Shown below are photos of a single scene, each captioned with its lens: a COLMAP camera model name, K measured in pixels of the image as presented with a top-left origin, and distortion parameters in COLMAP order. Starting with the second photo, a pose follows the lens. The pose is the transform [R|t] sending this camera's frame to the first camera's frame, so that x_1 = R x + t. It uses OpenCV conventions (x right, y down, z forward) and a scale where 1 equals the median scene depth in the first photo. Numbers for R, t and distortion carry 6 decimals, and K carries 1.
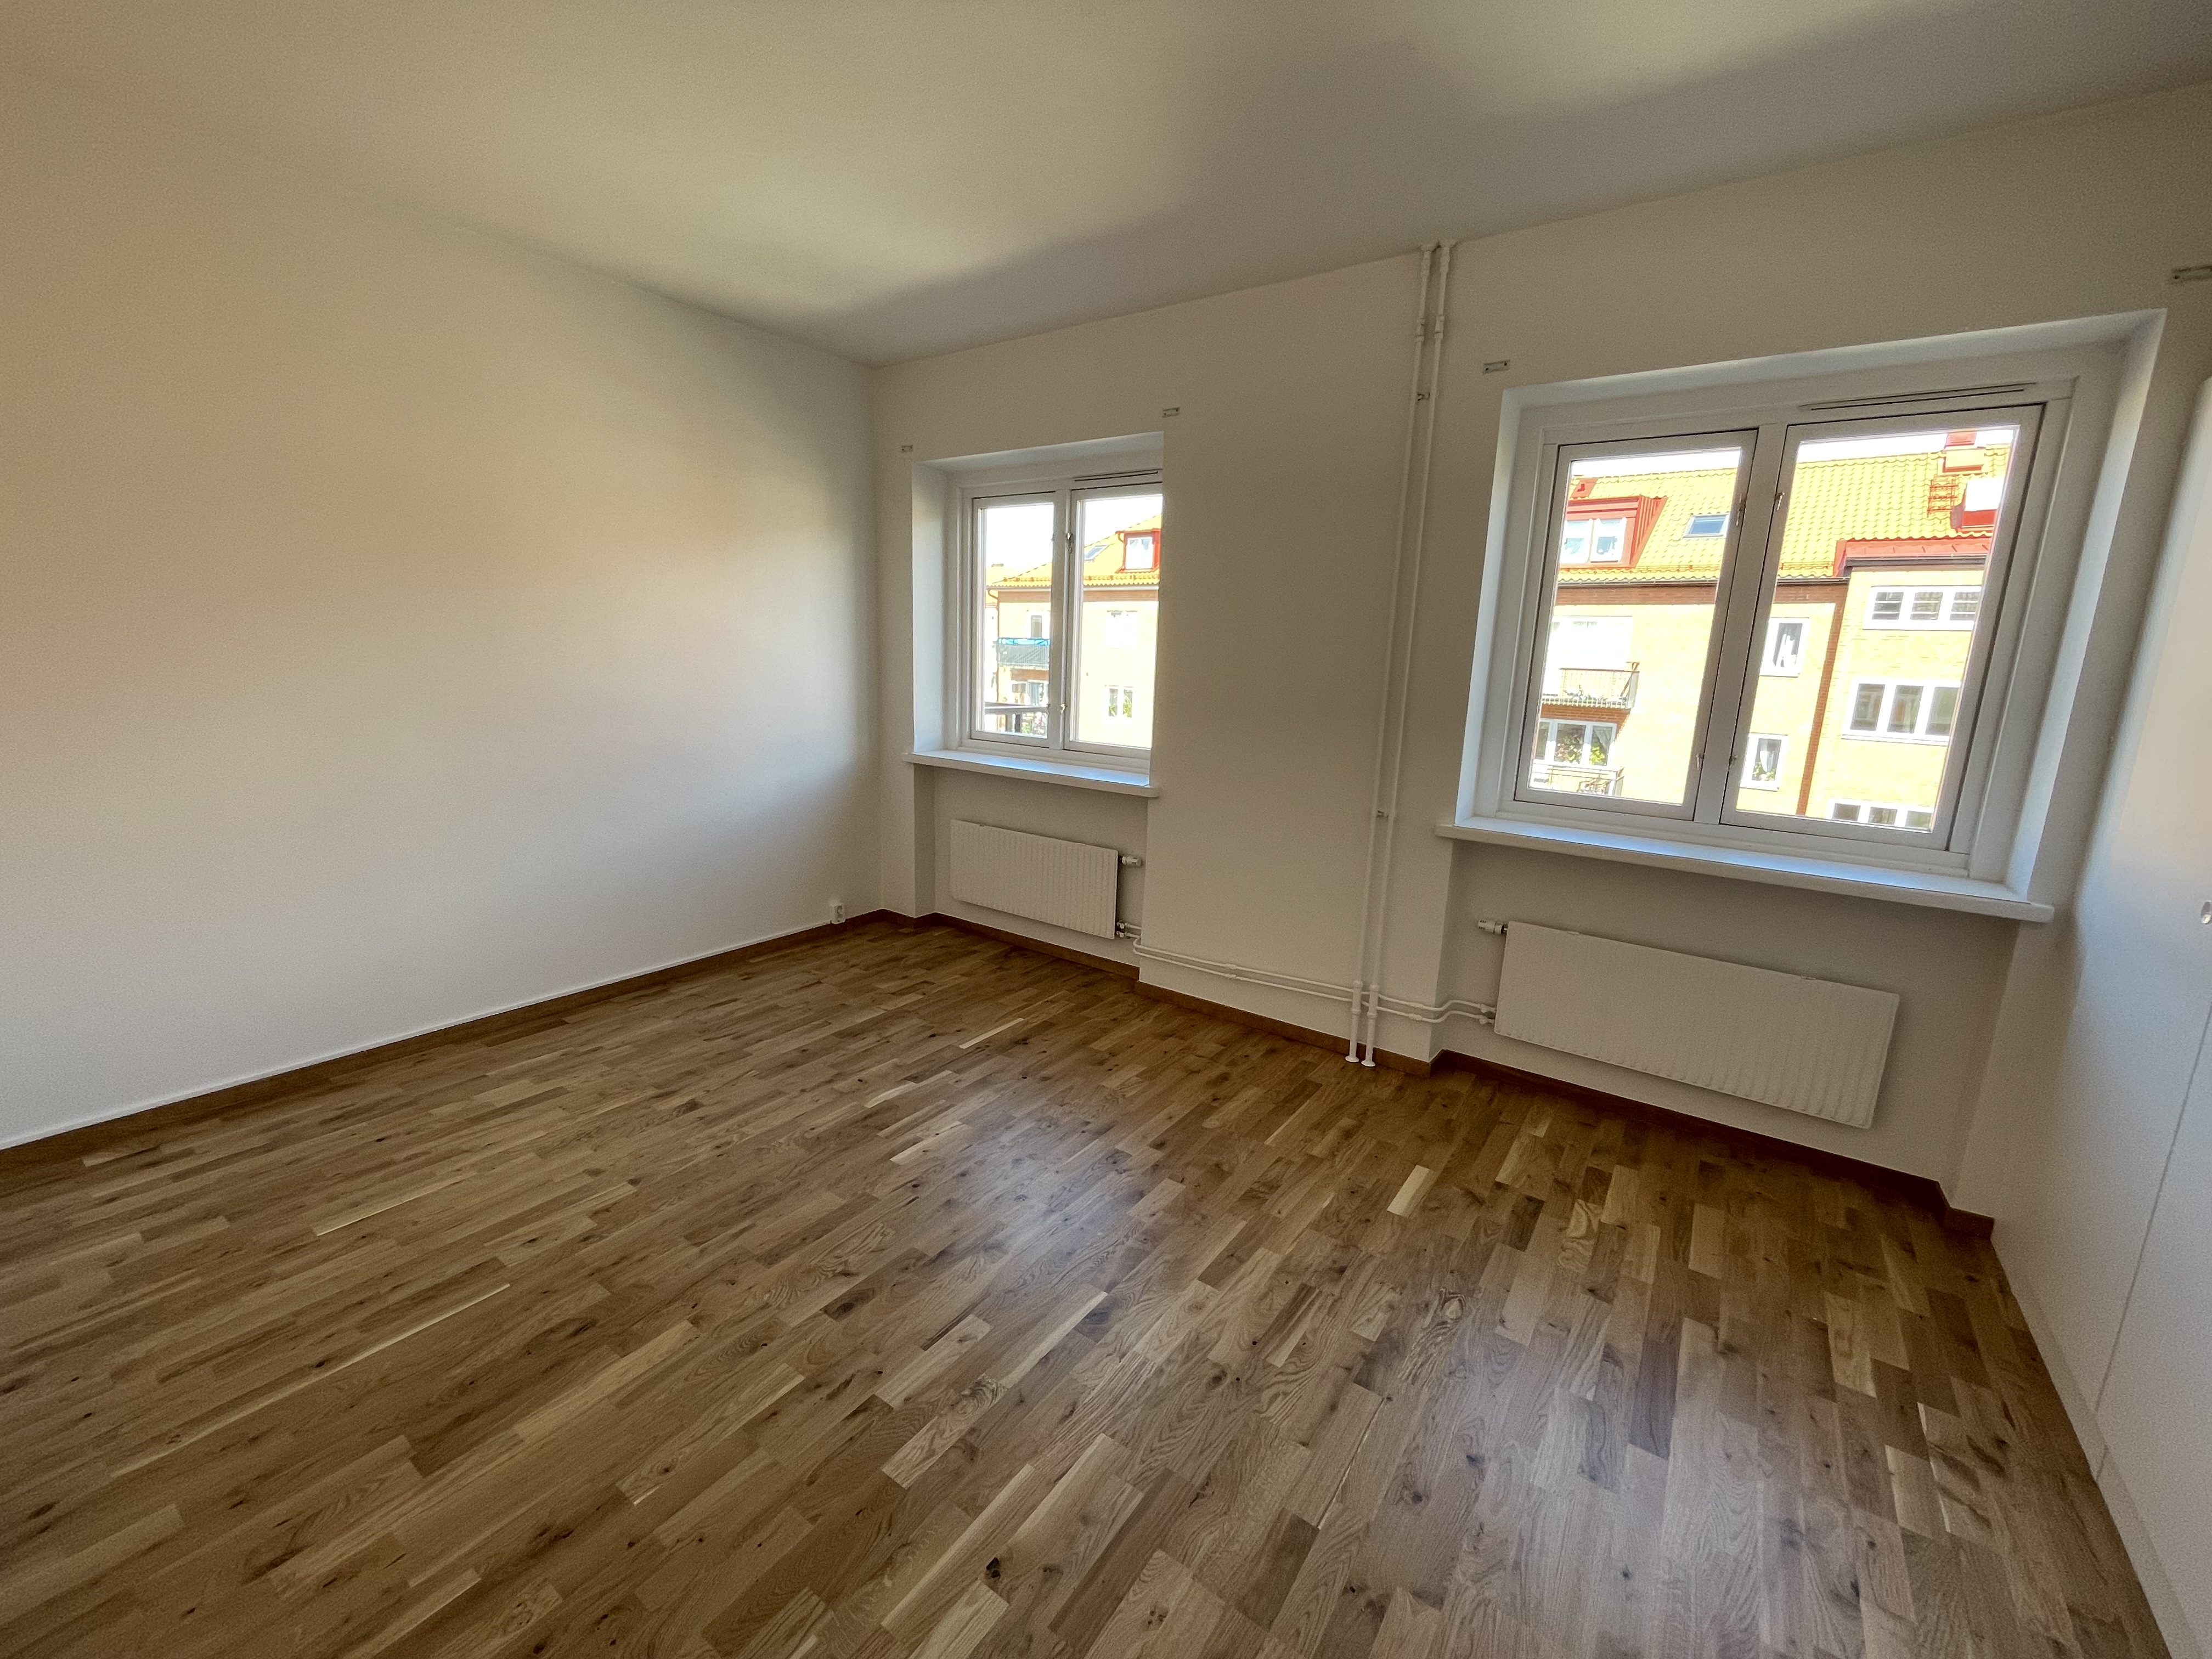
lens RADIAL K [[902.9, 0, 1104.1], [0, 902.9, 828.4], [0, 0, 1]] dist [-0.002065, -0.000449]
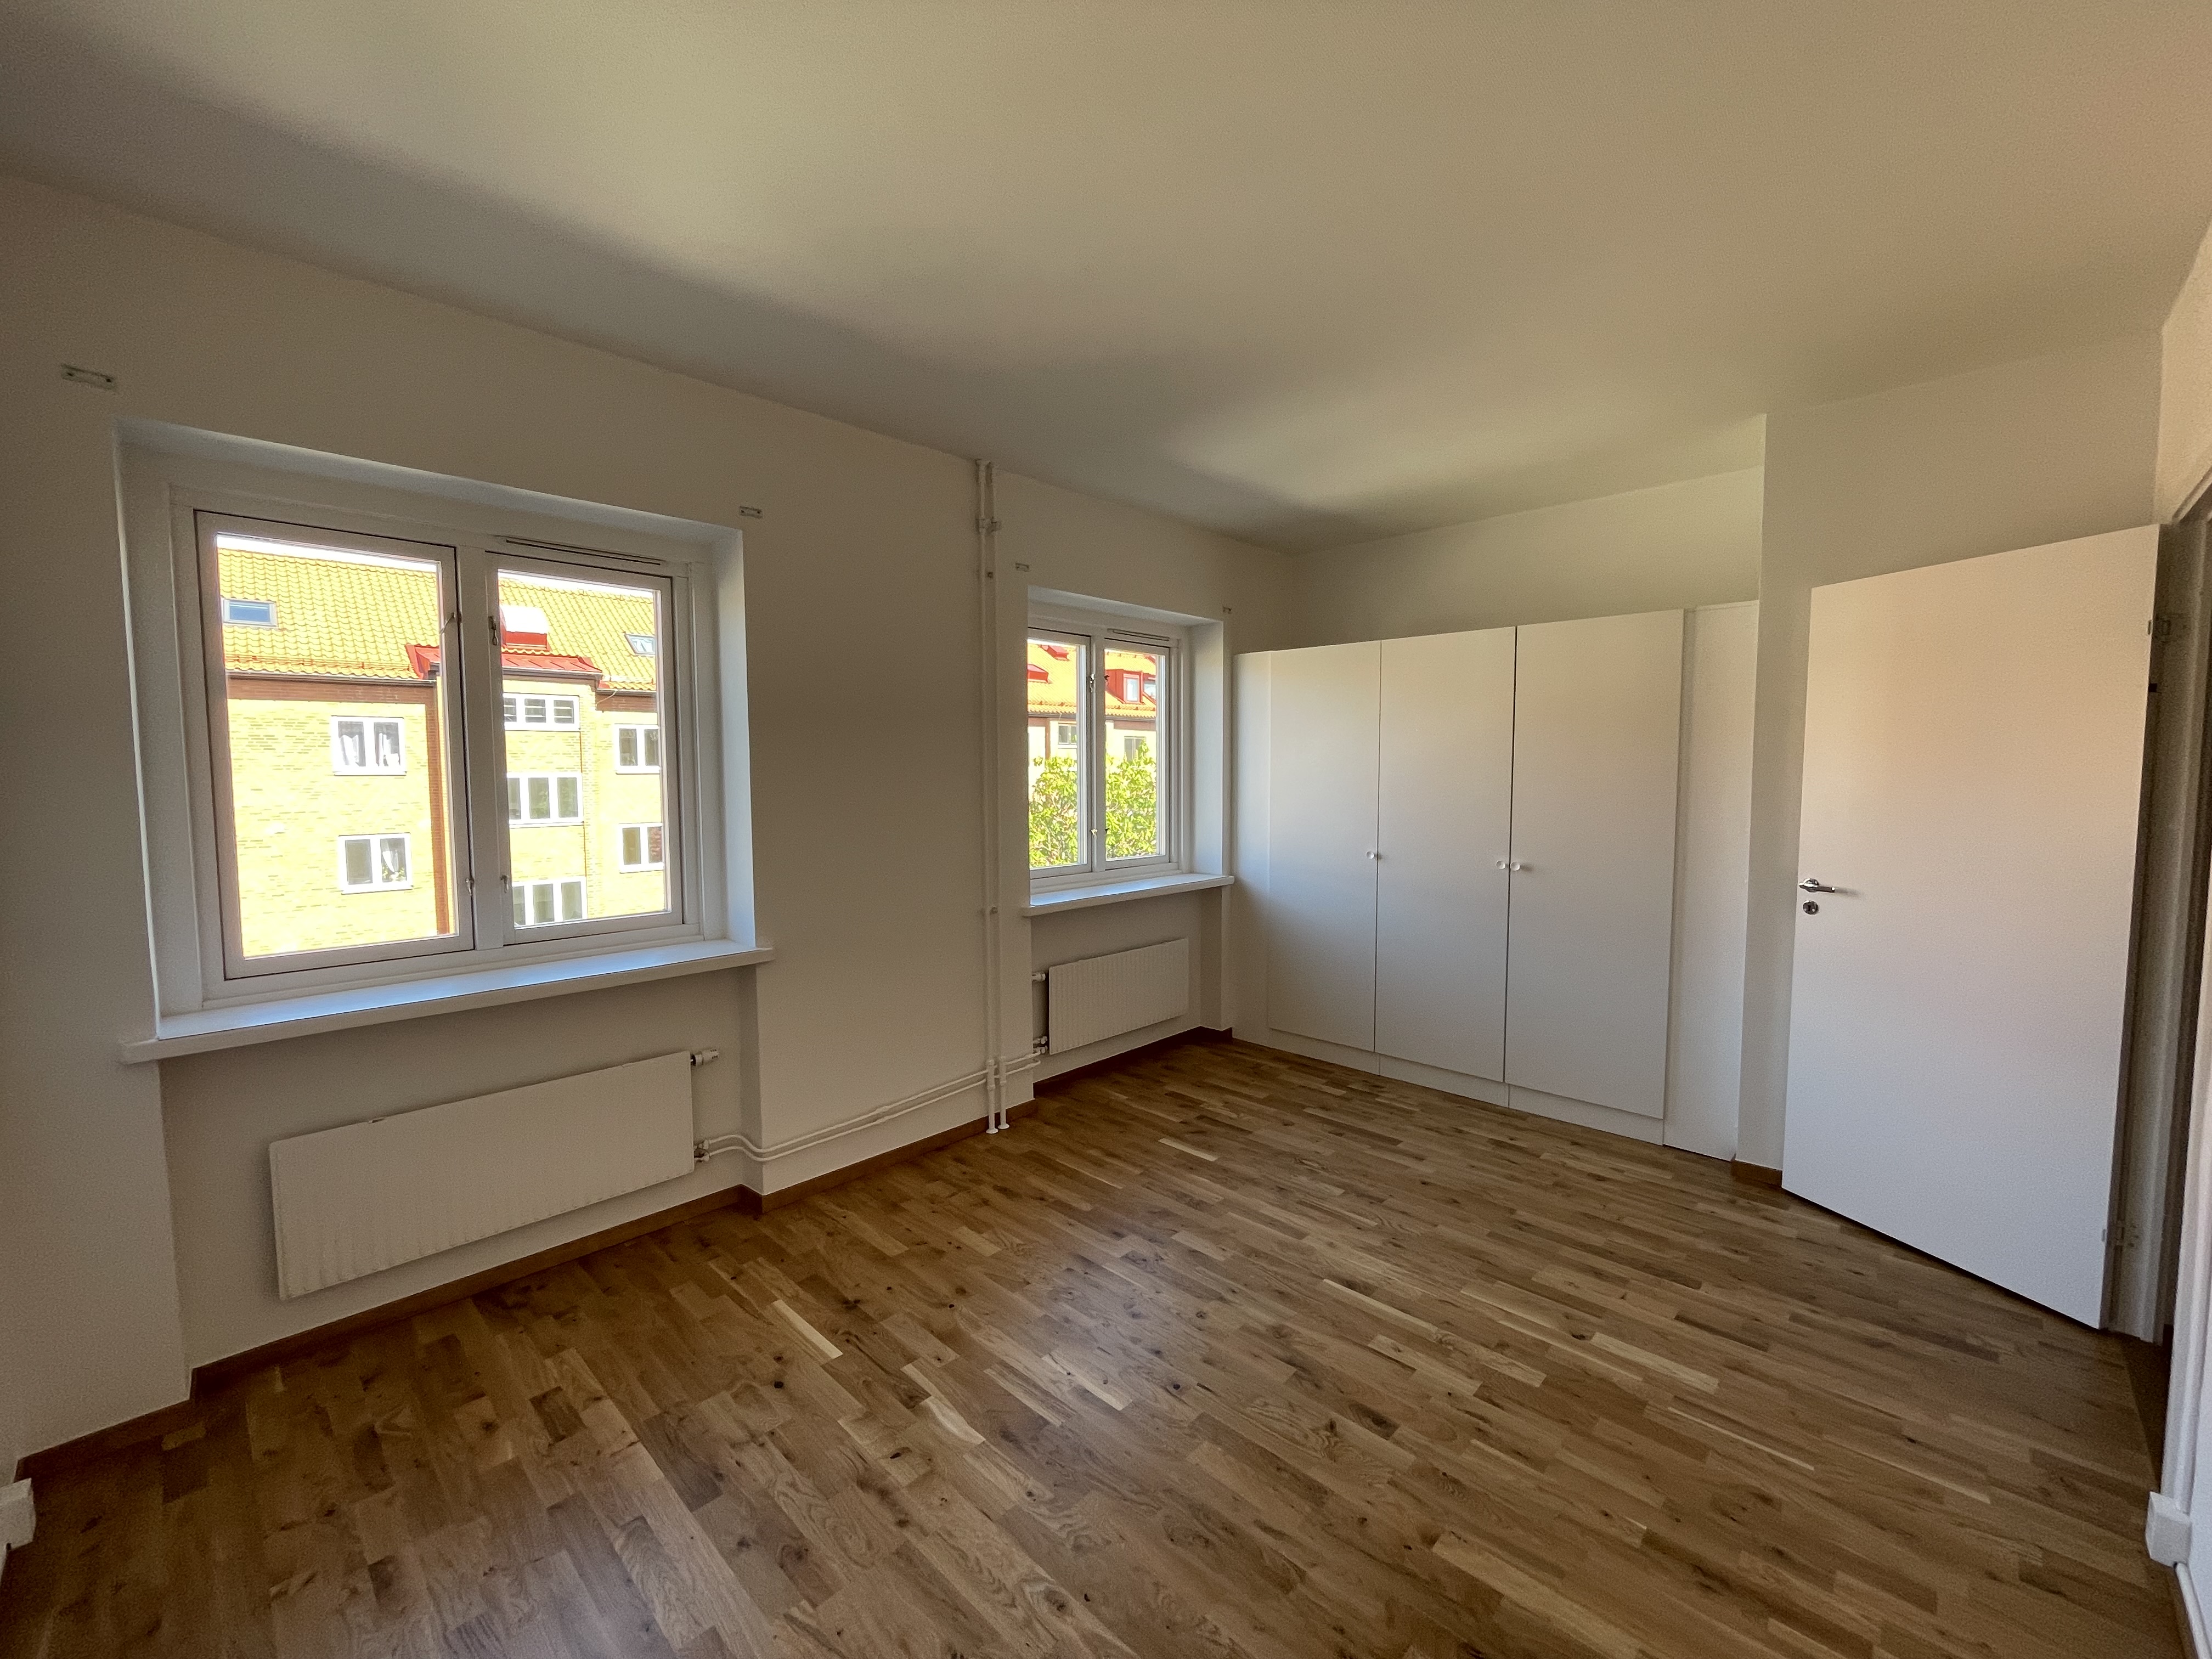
lens RADIAL K [[902.9, 0, 1104.1], [0, 902.9, 828.4], [0, 0, 1]] dist [-0.002065, -0.000449]
pose [[0.149334, -0.102977, 0.983410, -0.869588], [0.202103, 0.976744, 0.071589, -0.186117], [-0.967912, 0.188060, 0.166674, 0.681133]]
